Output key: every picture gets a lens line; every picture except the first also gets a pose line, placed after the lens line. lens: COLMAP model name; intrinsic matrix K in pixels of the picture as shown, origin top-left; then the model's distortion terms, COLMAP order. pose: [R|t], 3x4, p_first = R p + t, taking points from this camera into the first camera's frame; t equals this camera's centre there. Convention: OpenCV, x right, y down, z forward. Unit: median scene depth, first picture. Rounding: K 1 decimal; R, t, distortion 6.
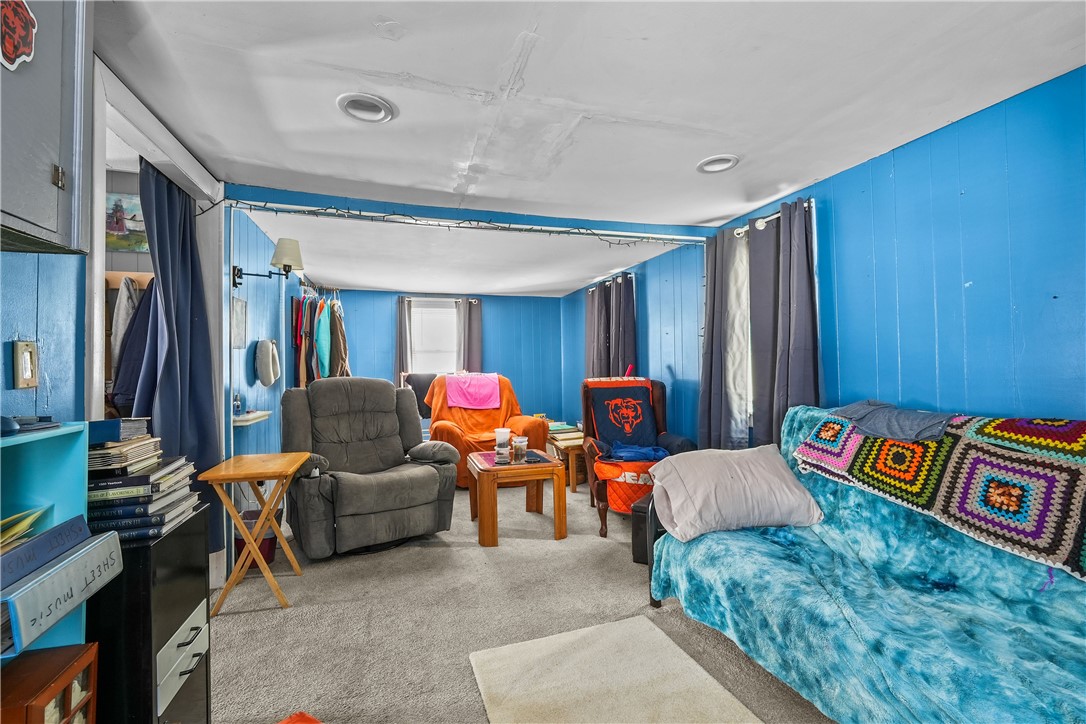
lens RADIAL K [[455.9, 0, 543.0], [0, 455.9, 362.0], [0, 0, 1]] dist [0.000015, -0.000023]
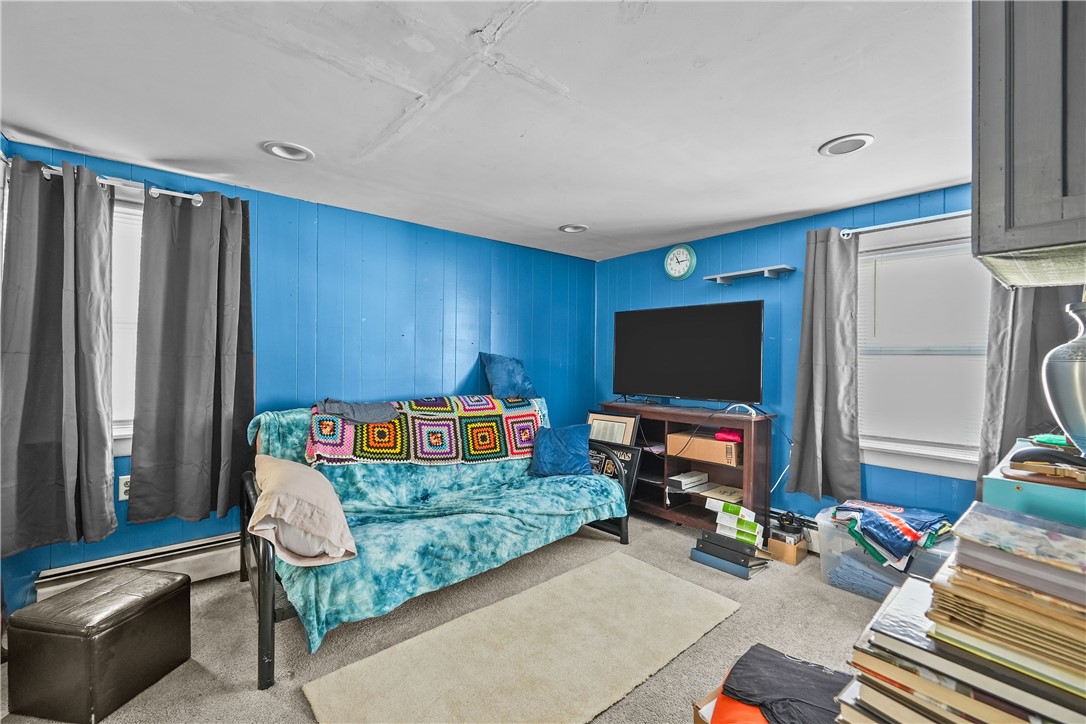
lens RADIAL K [[454.7, 0, 545.0], [0, 454.7, 359.0], [0, 0, 1]] dist [0.001087, 0.000494]
pose [[-0.361023, 0.006154, 0.932536, -0.710238], [-0.015628, 0.999798, -0.012649, -0.022681], [-0.932426, -0.019140, -0.360854, 0.924023]]
